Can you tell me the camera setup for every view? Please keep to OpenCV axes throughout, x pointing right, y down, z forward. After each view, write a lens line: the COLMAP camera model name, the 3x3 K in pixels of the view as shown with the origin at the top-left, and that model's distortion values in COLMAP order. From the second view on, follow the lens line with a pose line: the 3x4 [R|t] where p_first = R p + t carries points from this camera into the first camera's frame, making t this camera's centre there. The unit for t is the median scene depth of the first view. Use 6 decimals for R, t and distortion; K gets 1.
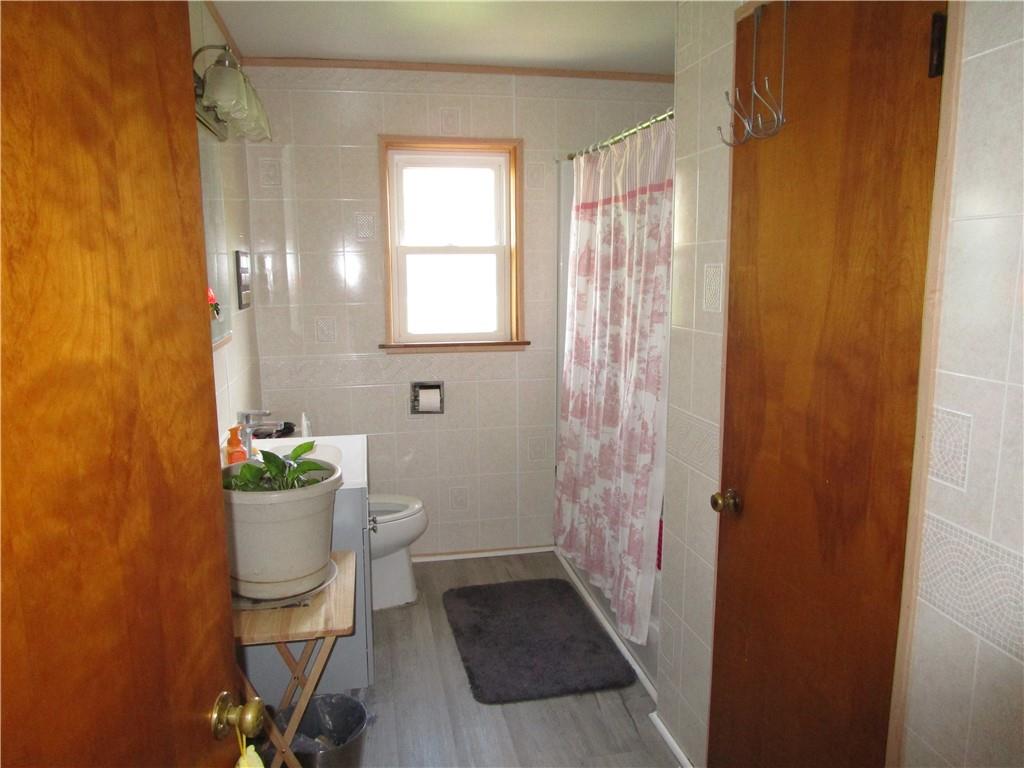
lens RADIAL K [[727.7, 0, 512.0], [0, 727.7, 384.0], [0, 0, 1]] dist [-0.028960, 0.011702]
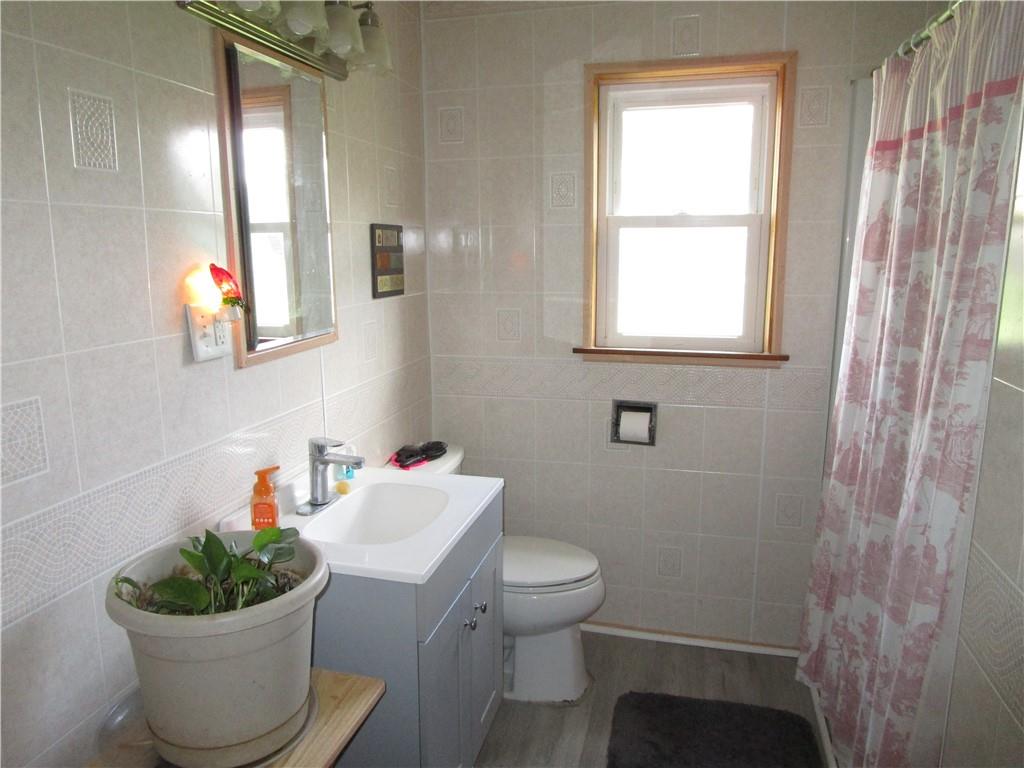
lens RADIAL K [[727.7, 0, 512.0], [0, 727.7, 384.0], [0, 0, 1]] dist [-0.028960, 0.011702]
pose [[0.898719, 0.084005, -0.430404, 0.097465], [-0.070503, 0.996392, 0.047258, -0.051886], [0.432821, -0.012127, 0.901398, 0.314339]]
